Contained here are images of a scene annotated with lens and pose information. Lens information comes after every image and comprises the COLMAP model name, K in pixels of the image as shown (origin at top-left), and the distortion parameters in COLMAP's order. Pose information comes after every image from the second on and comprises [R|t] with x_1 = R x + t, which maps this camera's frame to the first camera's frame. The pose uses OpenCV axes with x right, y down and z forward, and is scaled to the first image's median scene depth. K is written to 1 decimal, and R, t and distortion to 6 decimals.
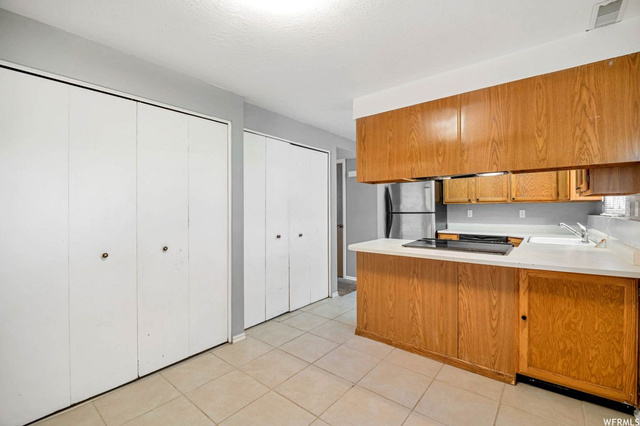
lens RADIAL K [[284.1, 0, 323.9], [0, 284.1, 211.2], [0, 0, 1]] dist [0.001760, -0.001186]
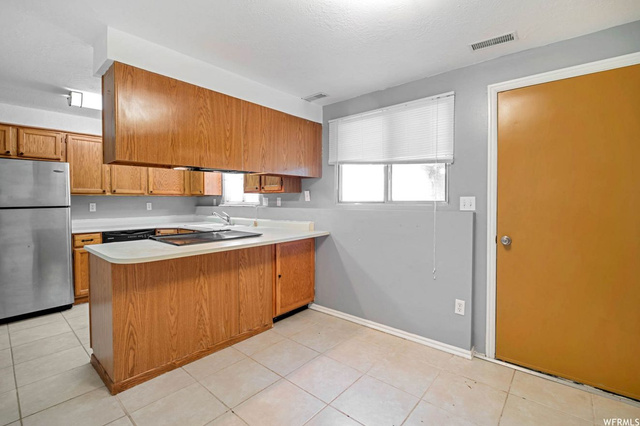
lens RADIAL K [[284.1, 0, 322.4], [0, 284.1, 209.3], [0, 0, 1]] dist [0.001760, -0.001186]
pose [[0.044642, -0.025589, 0.998675, -0.585884], [0.008047, 0.999649, 0.025254, -0.002280], [-0.998971, 0.006909, 0.044832, 0.574655]]
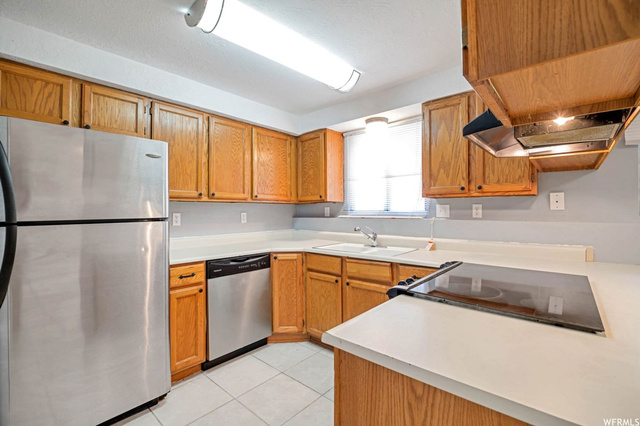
lens RADIAL K [[284.1, 0, 322.6], [0, 284.1, 211.7], [0, 0, 1]] dist [0.001760, -0.001186]
pose [[0.054384, -0.000030, 0.998520, -0.032665], [0.008317, 0.999965, -0.000423, -0.007976], [-0.998485, 0.008328, 0.054383, 1.381477]]
